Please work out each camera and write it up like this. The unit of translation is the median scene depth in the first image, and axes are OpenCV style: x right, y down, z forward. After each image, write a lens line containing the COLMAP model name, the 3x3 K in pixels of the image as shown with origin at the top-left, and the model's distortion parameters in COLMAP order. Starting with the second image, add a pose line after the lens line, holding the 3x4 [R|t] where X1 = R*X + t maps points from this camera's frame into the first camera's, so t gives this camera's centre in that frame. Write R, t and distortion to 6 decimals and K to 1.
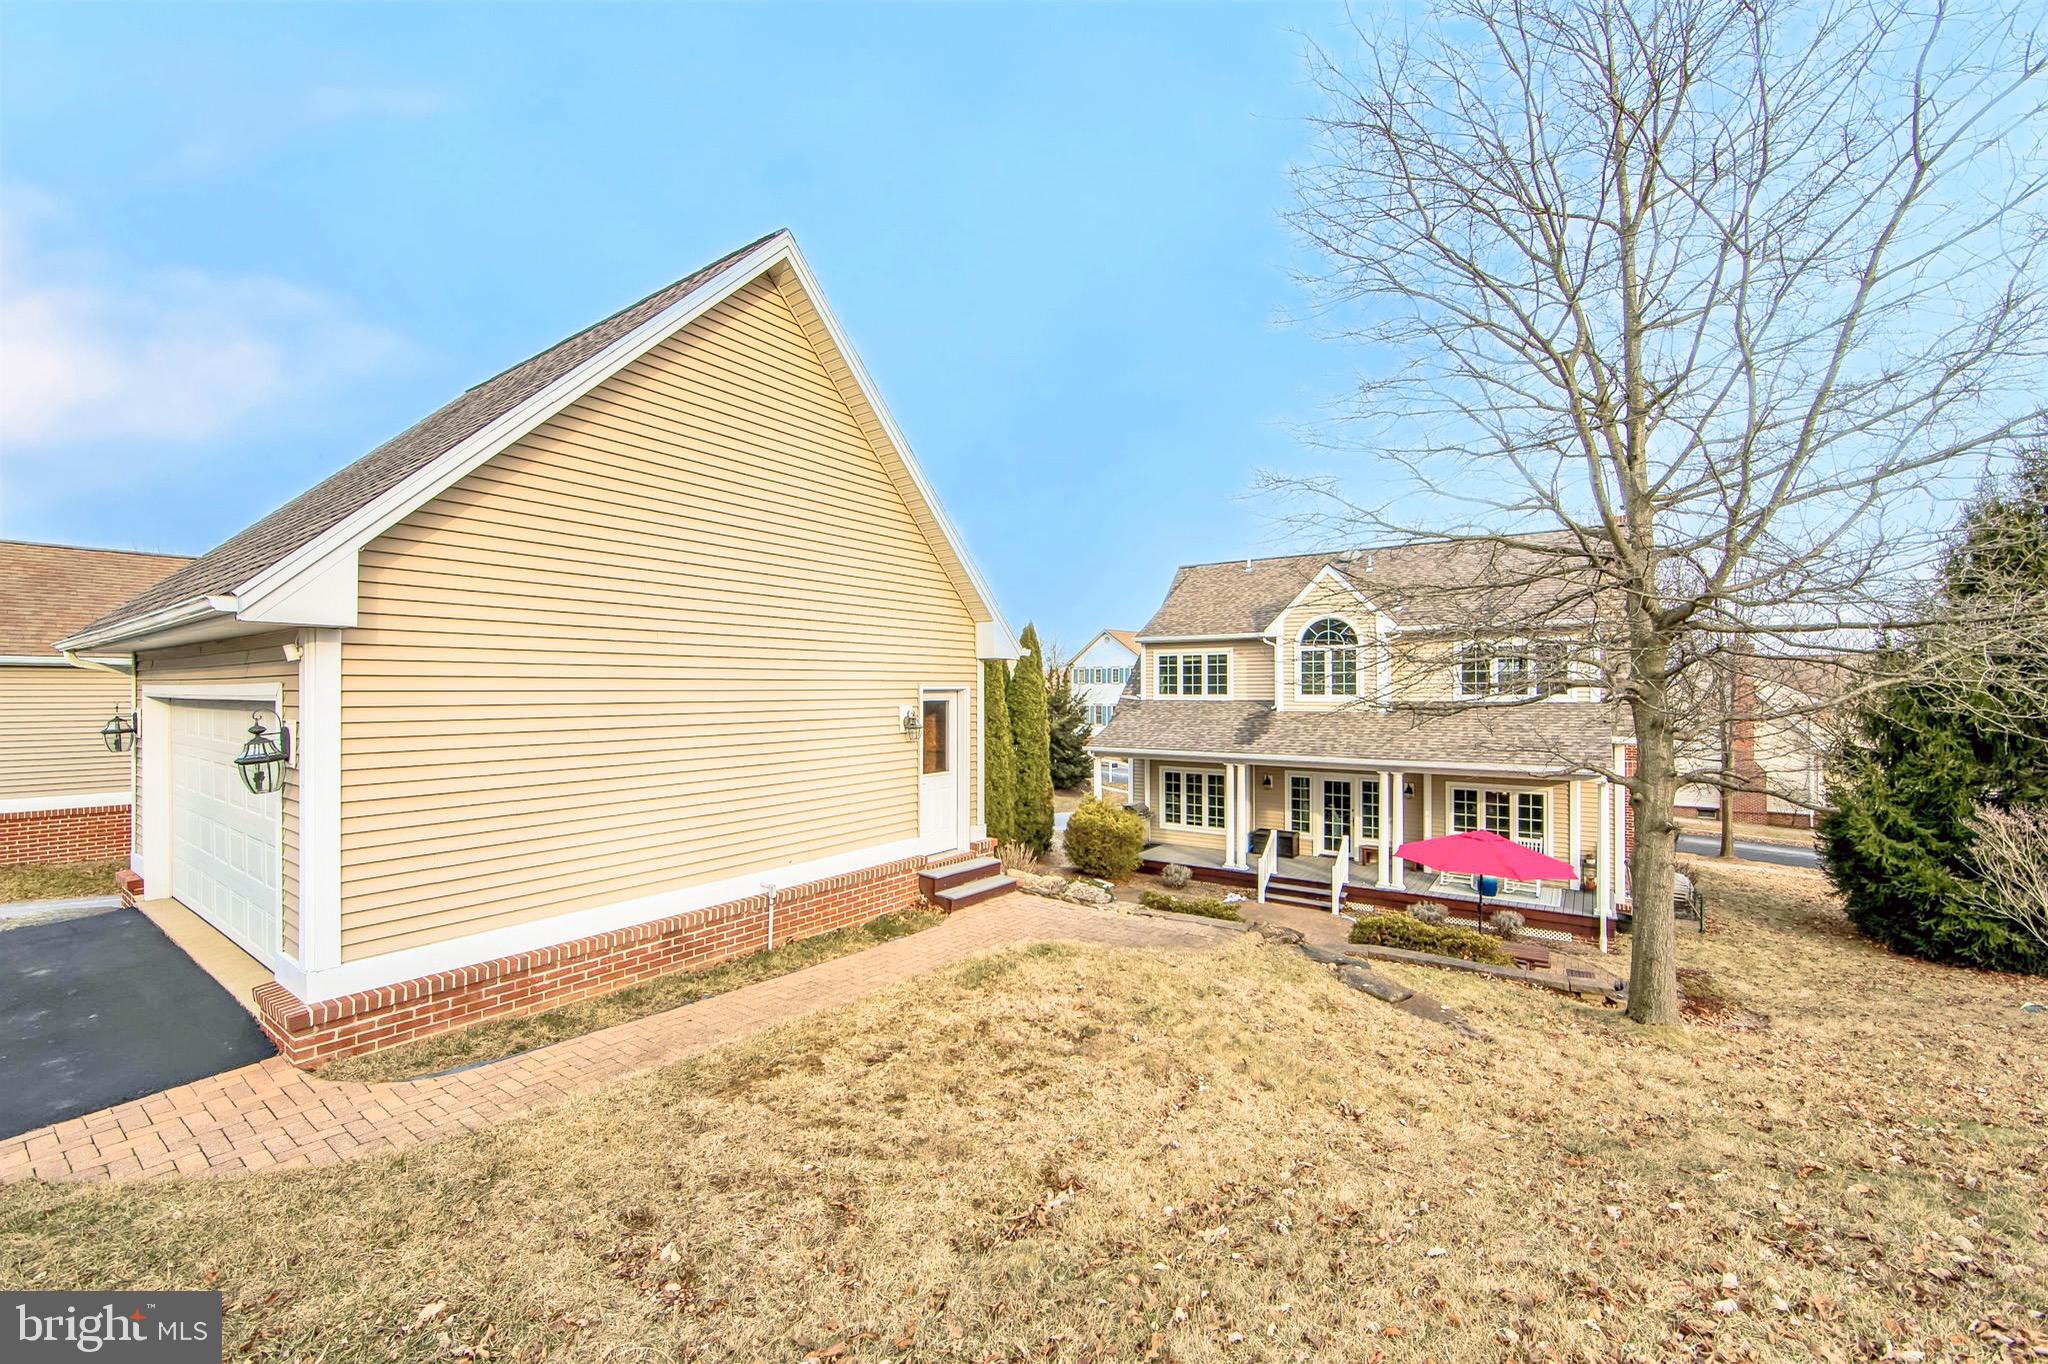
lens RADIAL K [[812.1, 0, 1022.3], [0, 812.1, 684.9], [0, 0, 1]] dist [-0.009201, -0.000043]
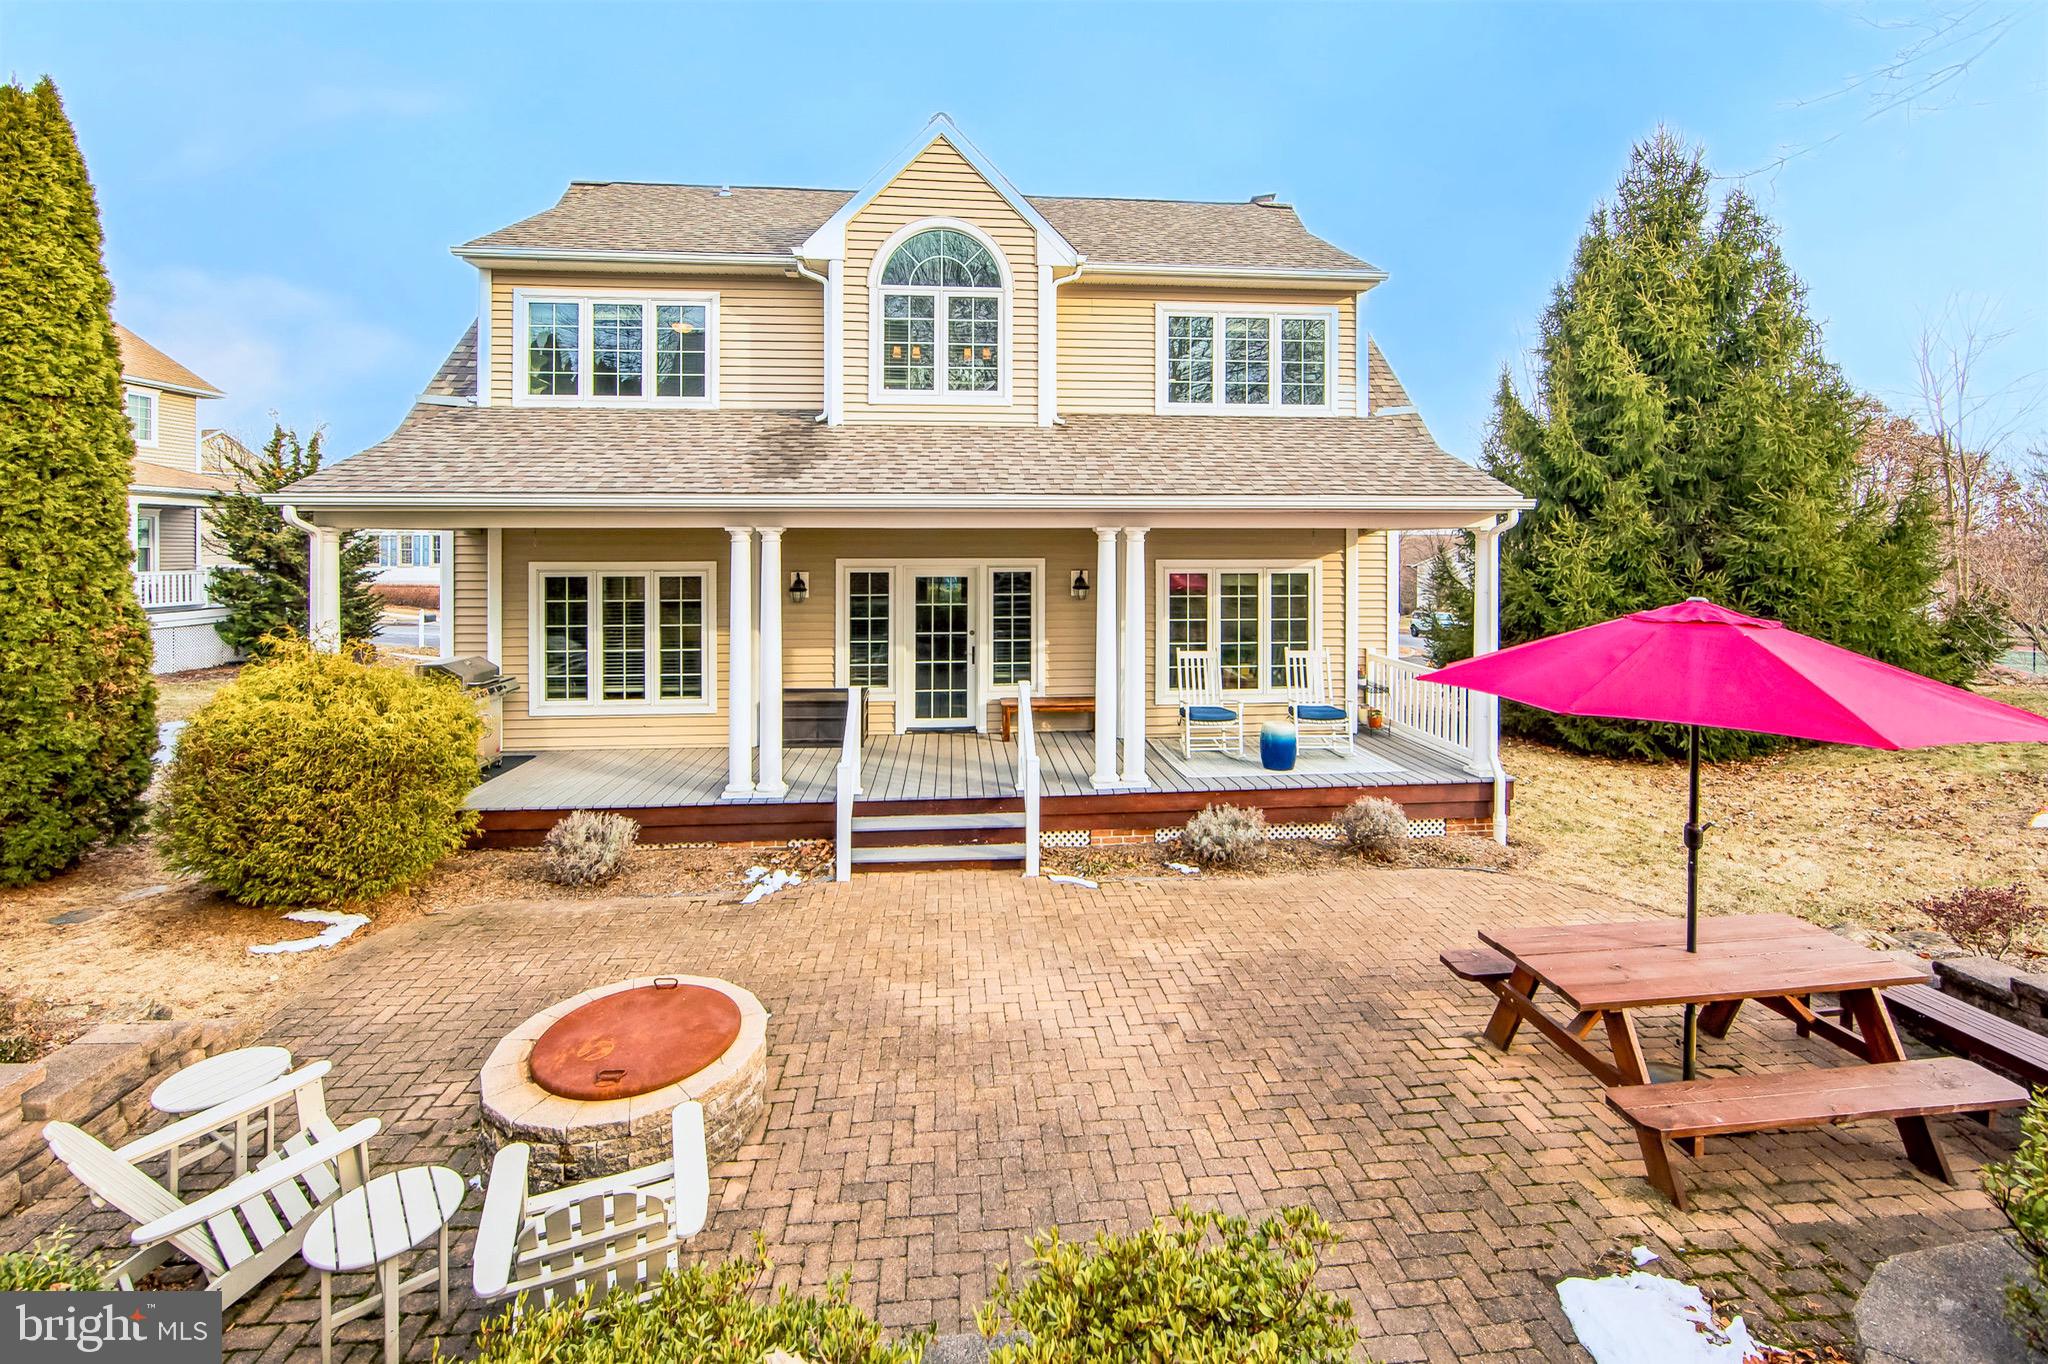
lens RADIAL K [[812.1, 0, 1008.9], [0, 812.1, 554.0], [0, 0, 1]] dist [-0.009201, -0.000043]
pose [[0.752890, 0.003628, 0.658136, 0.090207], [-0.005850, 0.999982, 0.001181, 0.101483], [-0.658120, -0.004739, 0.752898, 0.584159]]
